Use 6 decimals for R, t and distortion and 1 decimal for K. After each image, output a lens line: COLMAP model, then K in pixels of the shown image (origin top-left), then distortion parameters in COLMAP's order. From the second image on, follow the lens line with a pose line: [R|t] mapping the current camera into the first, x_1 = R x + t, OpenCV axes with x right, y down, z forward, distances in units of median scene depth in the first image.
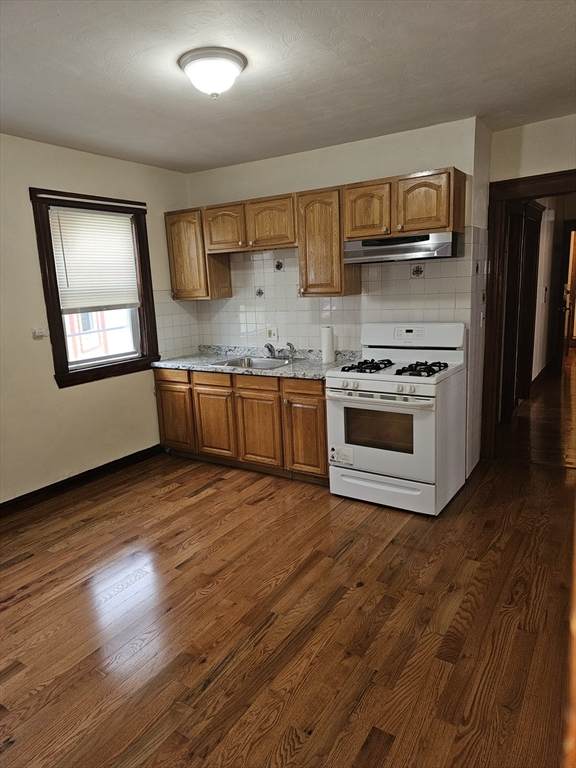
lens RADIAL K [[510.4, 0, 287.5], [0, 510.4, 383.2], [0, 0, 1]] dist [0.047744, 0.002035]
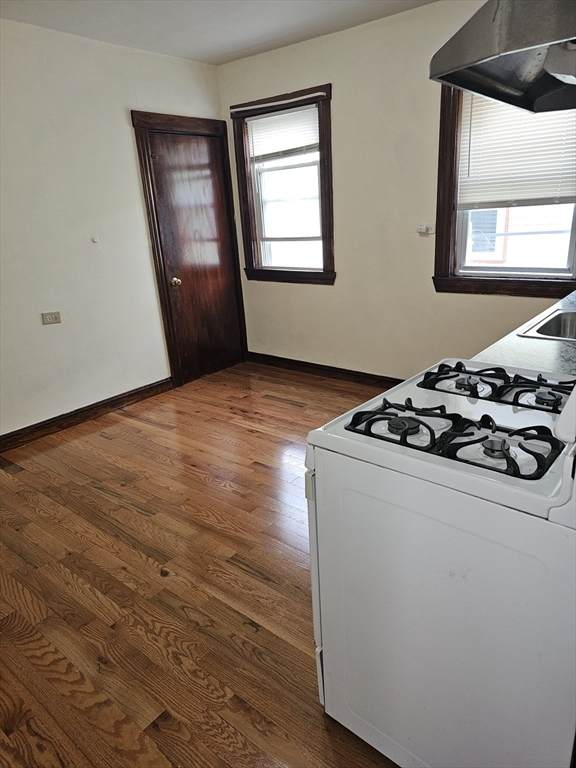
lens RADIAL K [[510.4, 0, 289.1], [0, 510.4, 385.9], [0, 0, 1]] dist [0.047744, 0.002035]
pose [[-0.101717, 0.383597, -0.917882, 0.674162], [-0.133068, 0.909129, 0.394686, -0.218493], [0.985873, 0.162287, -0.041430, 1.026291]]
